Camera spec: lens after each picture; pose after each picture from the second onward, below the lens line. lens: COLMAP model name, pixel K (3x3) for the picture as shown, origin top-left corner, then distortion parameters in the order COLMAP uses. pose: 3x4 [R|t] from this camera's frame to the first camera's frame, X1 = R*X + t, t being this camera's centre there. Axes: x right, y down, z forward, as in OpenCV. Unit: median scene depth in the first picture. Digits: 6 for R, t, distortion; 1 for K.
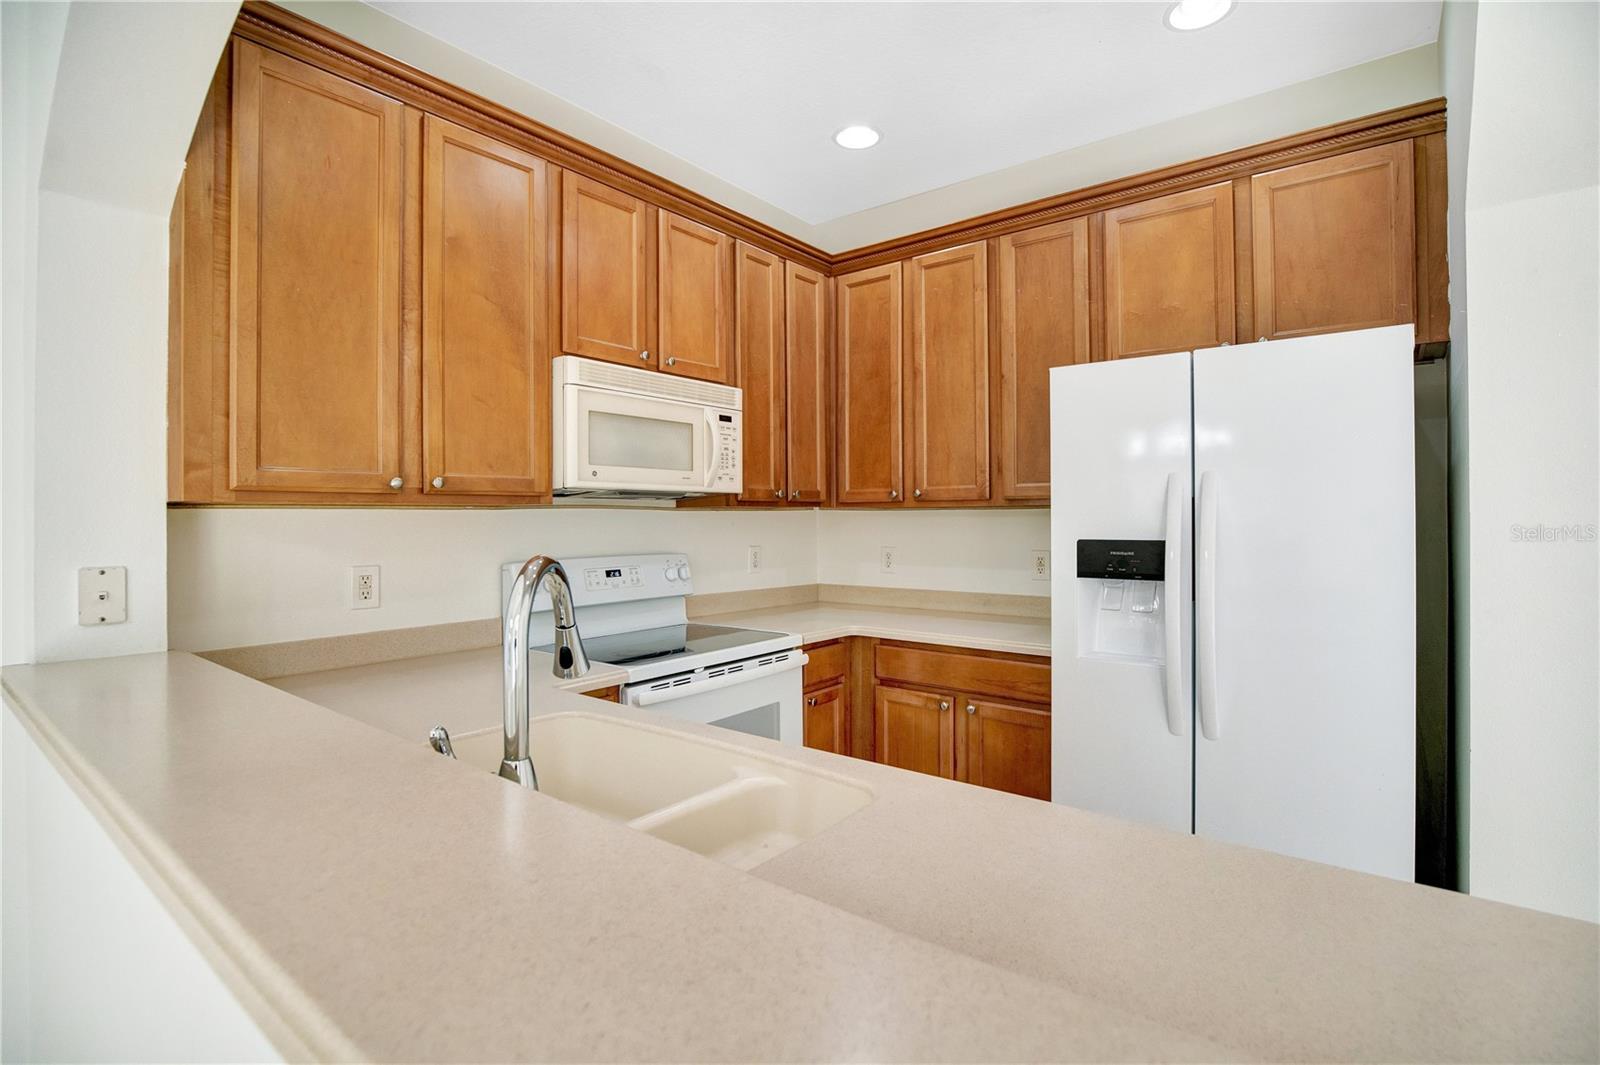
lens RADIAL K [[760.6, 0, 798.4], [0, 760.6, 517.5], [0, 0, 1]] dist [-0.026286, 0.002719]
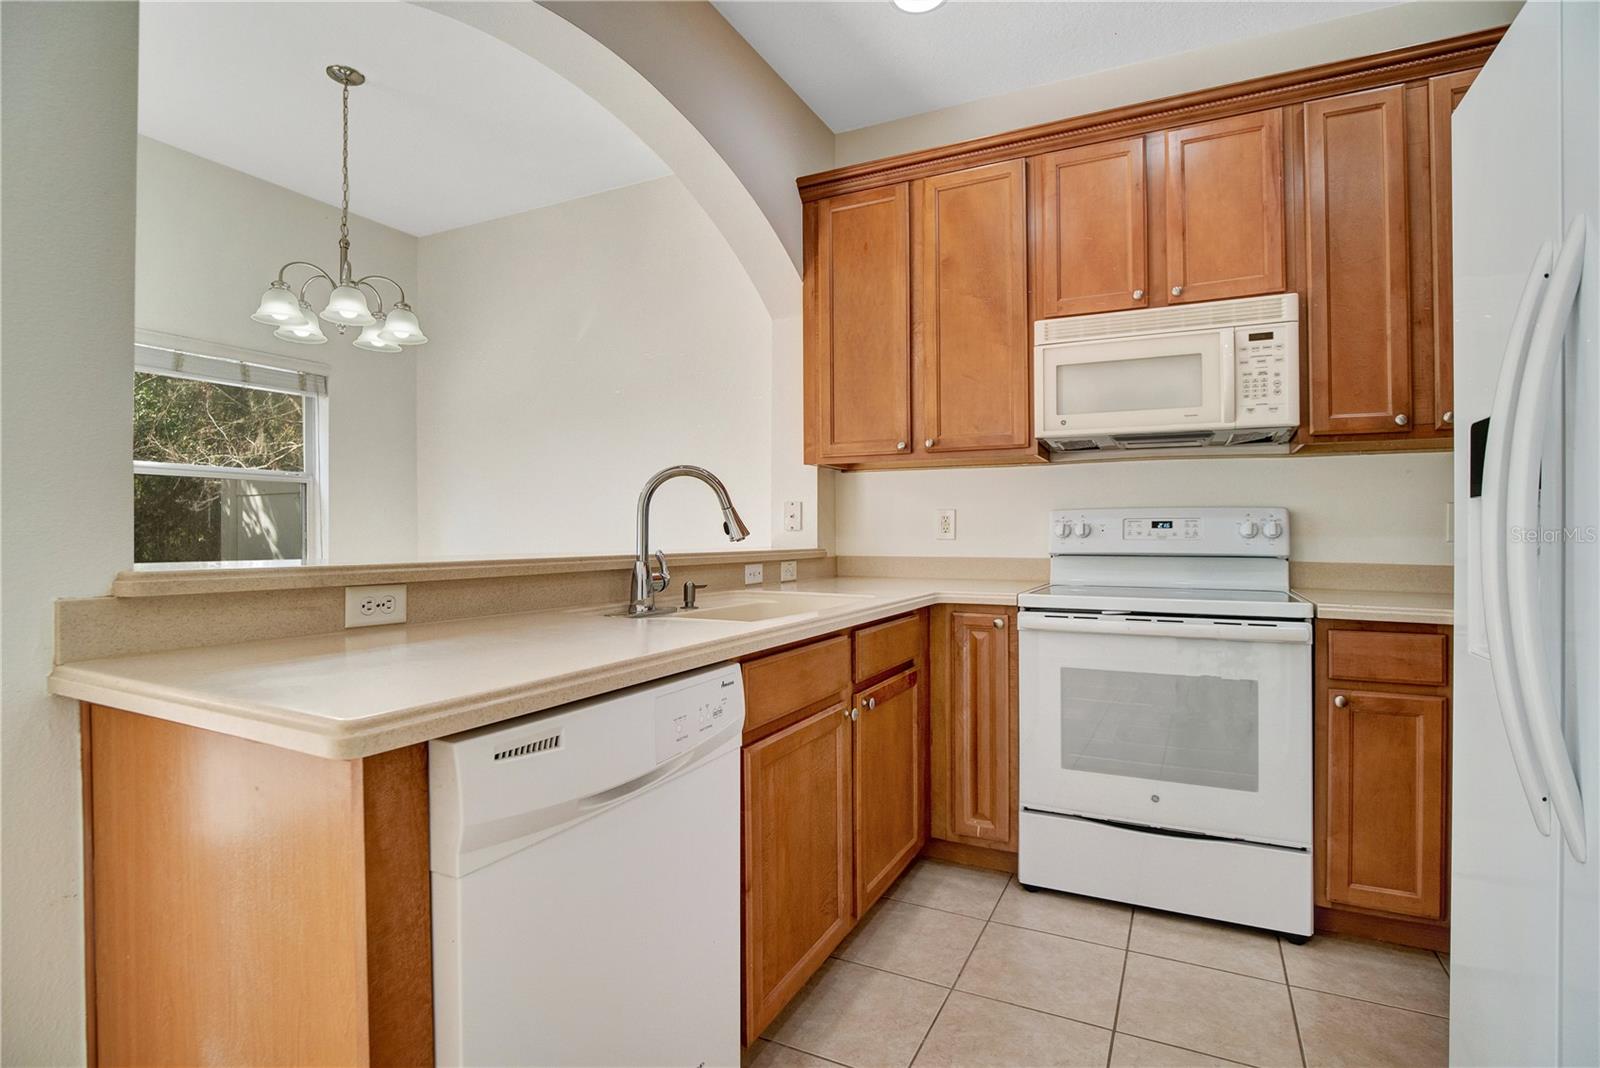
lens RADIAL K [[760.6, 0, 801.4], [0, 760.6, 531.1], [0, 0, 1]] dist [-0.026286, 0.002719]
pose [[0.216817, 0.006160, -0.976193, 0.623336], [-0.001237, 0.999981, 0.006036, 0.079998], [0.976212, -0.000102, 0.216820, 0.355559]]
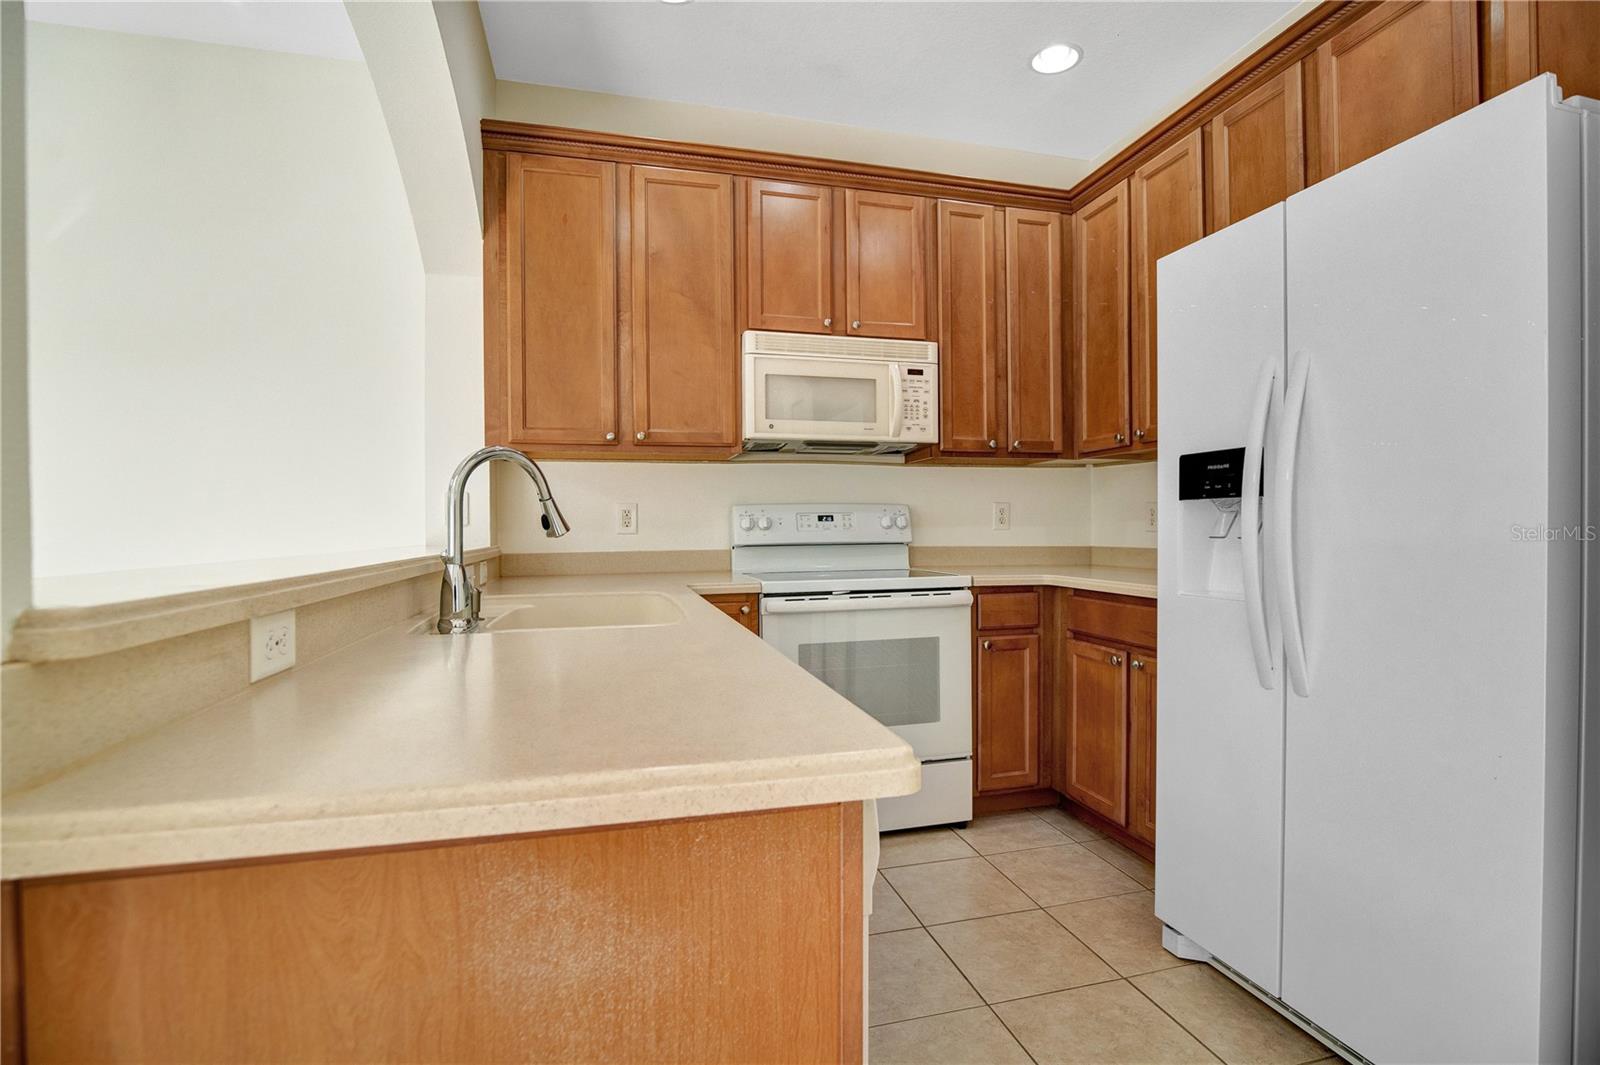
lens RADIAL K [[760.6, 0, 800.1], [0, 760.6, 536.1], [0, 0, 1]] dist [-0.026286, 0.002719]
pose [[0.802448, 0.009344, -0.596649, 0.430815], [0.002377, 0.999819, 0.018855, 0.082375], [0.596717, -0.016548, 0.802281, 0.052648]]
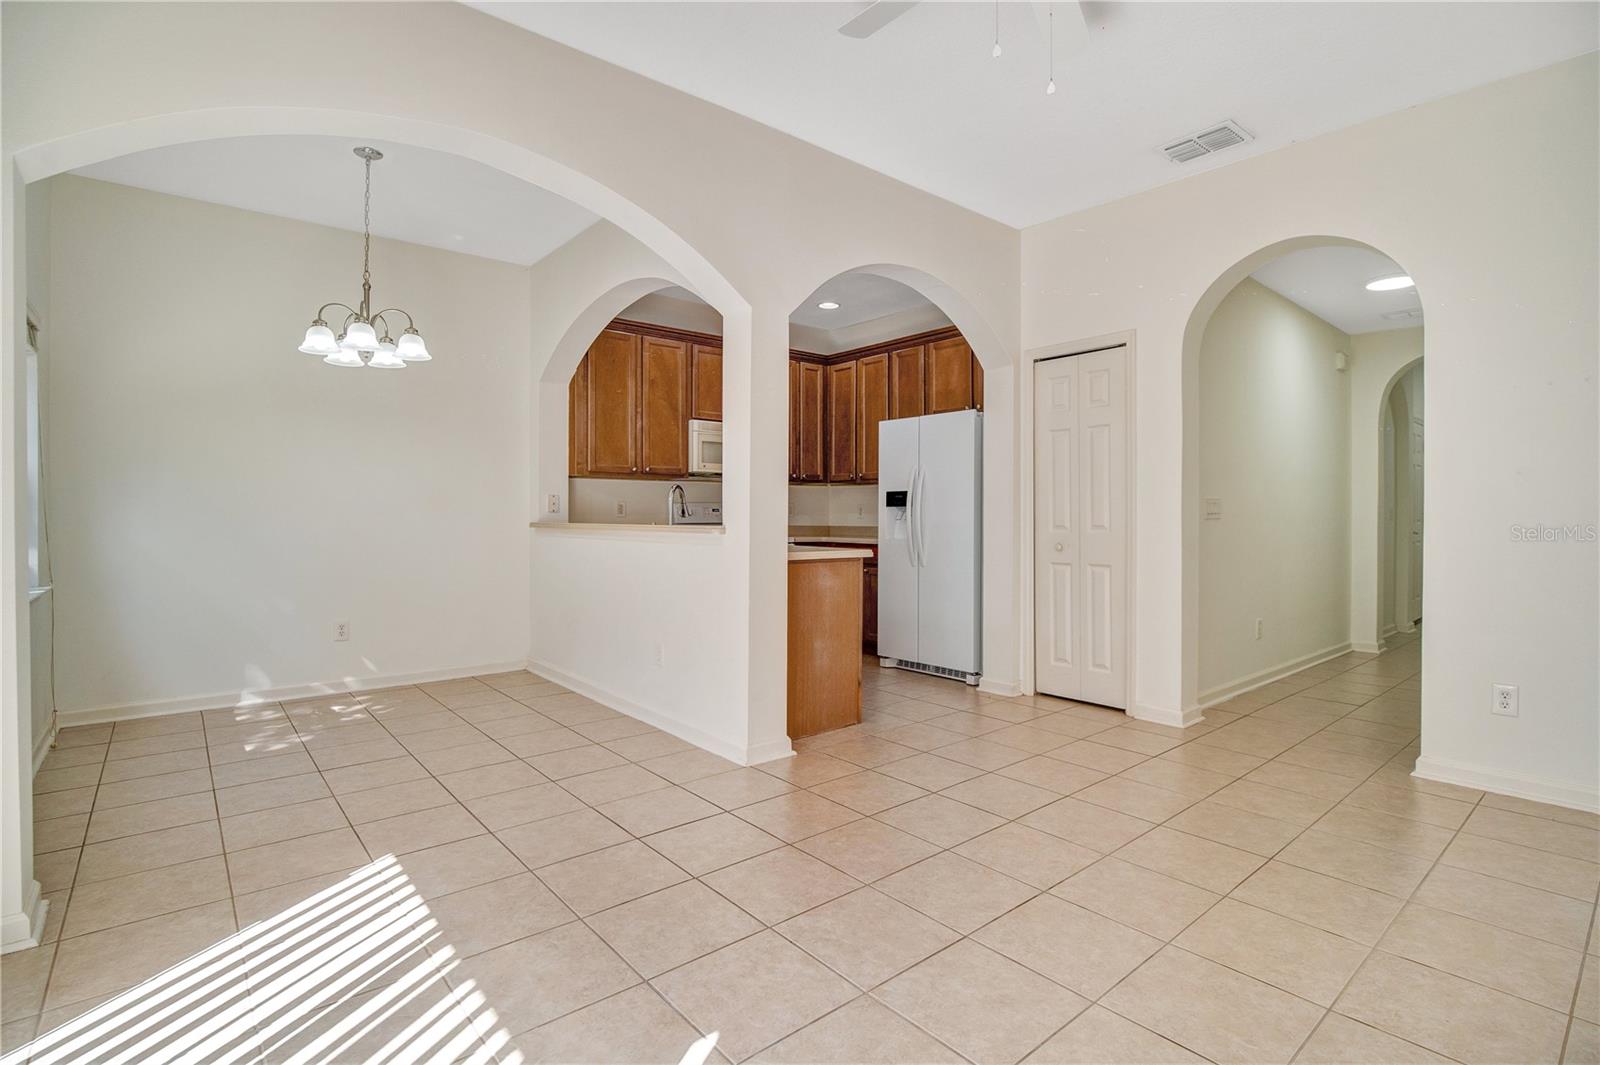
lens RADIAL K [[760.6, 0, 766.5], [0, 760.6, 535.0], [0, 0, 1]] dist [-0.026286, 0.002719]
pose [[0.969642, 0.015864, -0.244013, 0.483019], [-0.009154, 0.999549, 0.028611, 0.084397], [0.244357, -0.025509, 0.969350, -1.226308]]
